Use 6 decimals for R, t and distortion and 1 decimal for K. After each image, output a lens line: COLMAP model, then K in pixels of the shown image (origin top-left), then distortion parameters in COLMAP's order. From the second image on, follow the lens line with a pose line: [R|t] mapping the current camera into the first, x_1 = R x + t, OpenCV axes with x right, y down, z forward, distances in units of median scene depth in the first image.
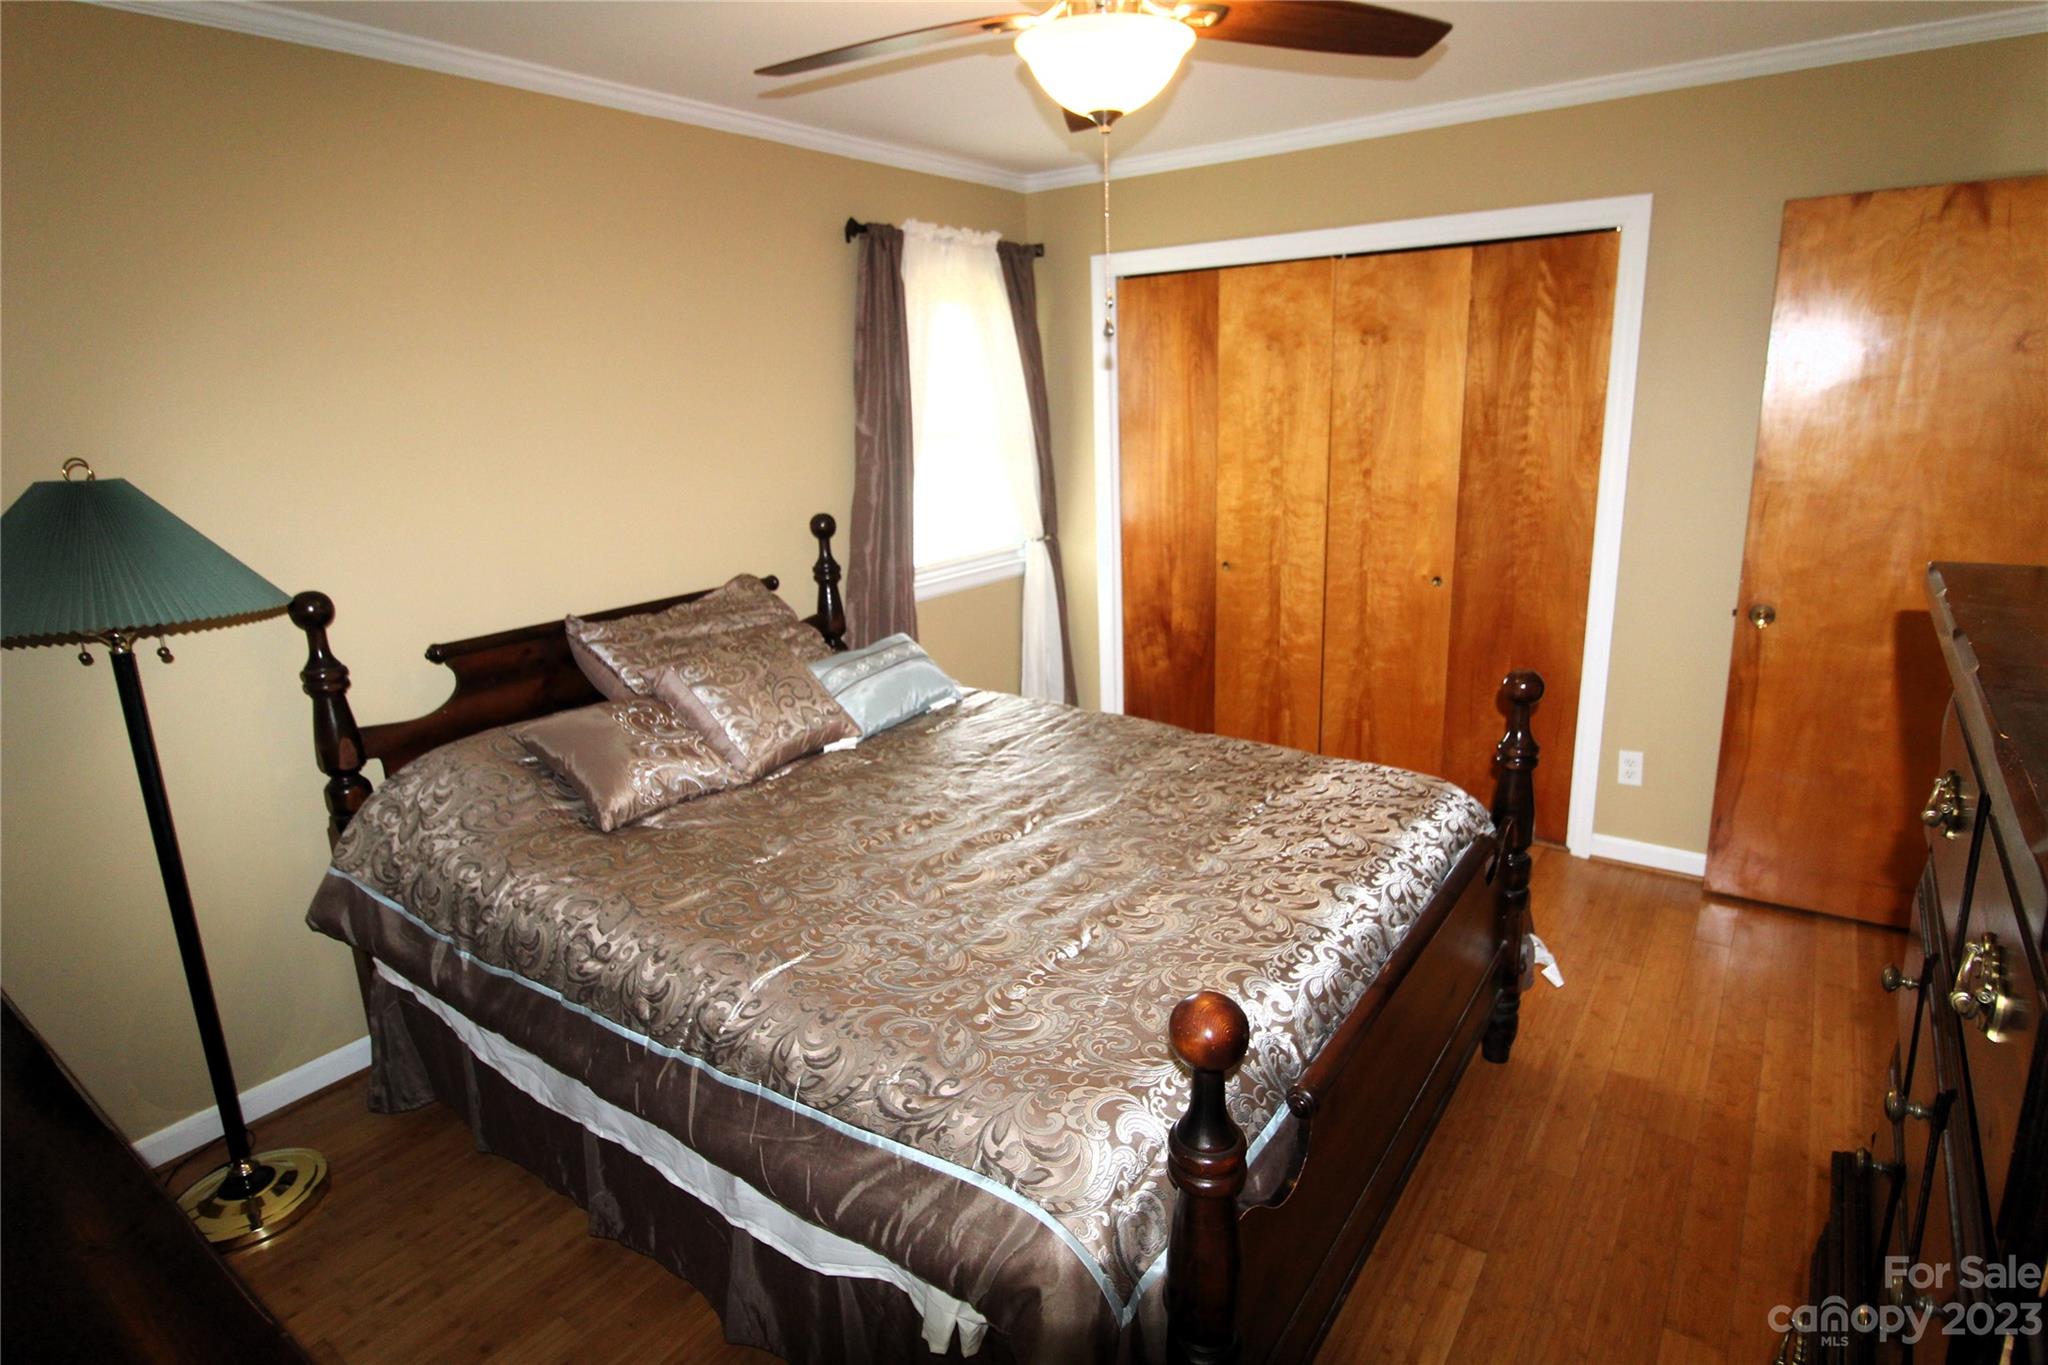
lens RADIAL K [[1066.4, 0, 1036.0], [0, 1066.4, 642.3], [0, 0, 1]] dist [0.001283, 0.000017]
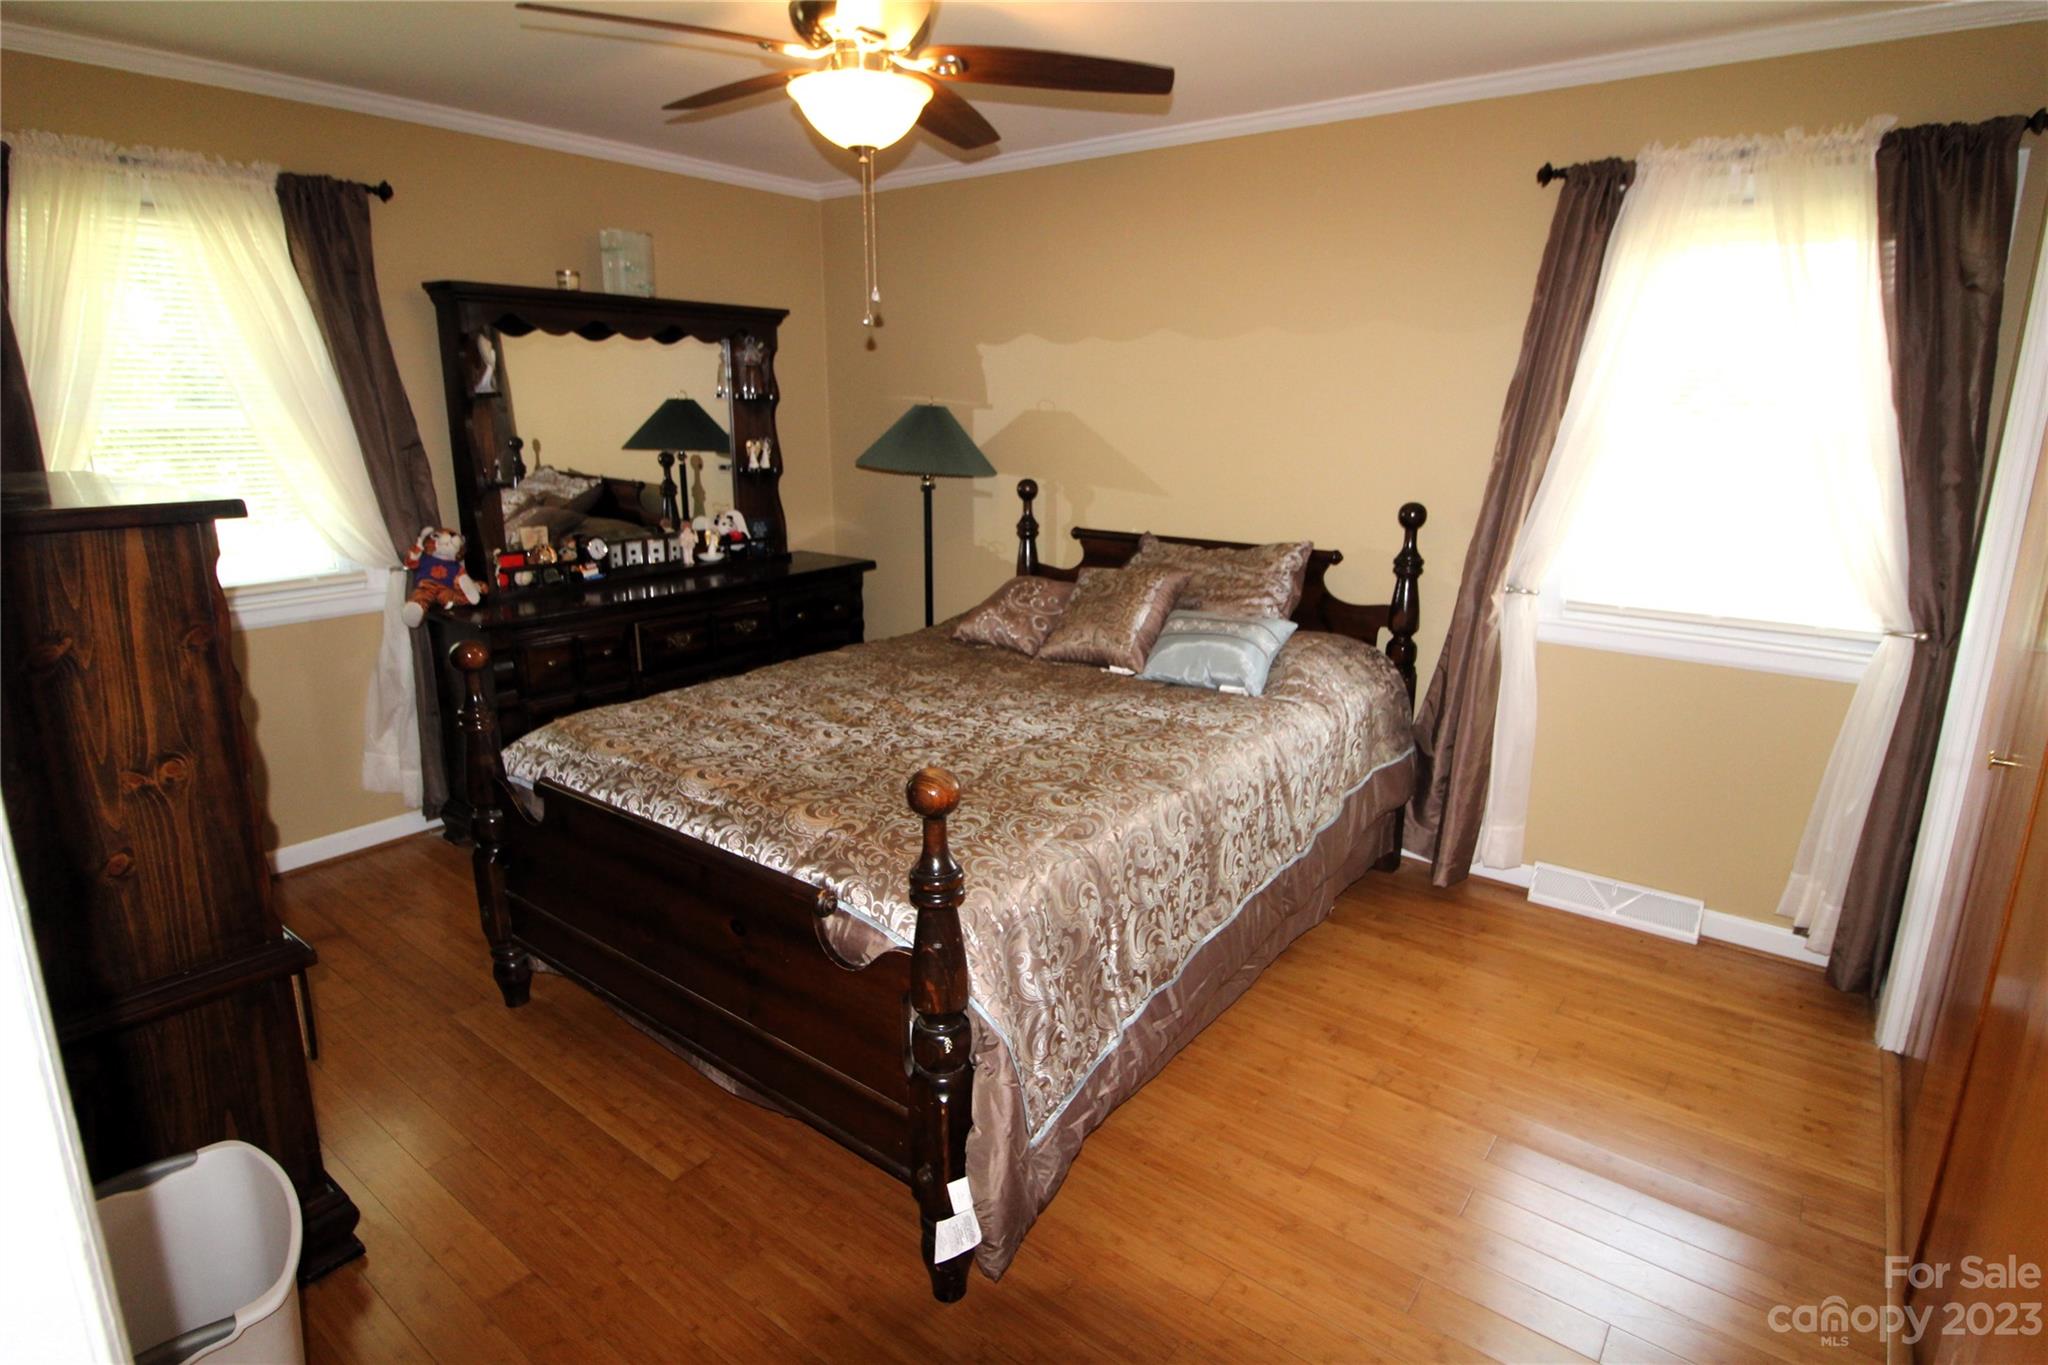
lens RADIAL K [[1066.4, 0, 1036.0], [0, 1066.4, 642.3], [0, 0, 1]] dist [0.001283, 0.000017]
pose [[-0.028416, 0.253464, -0.966927, 1.017498], [-0.242064, 0.936782, 0.252676, -0.223164], [0.969844, 0.241238, 0.034735, 0.923828]]
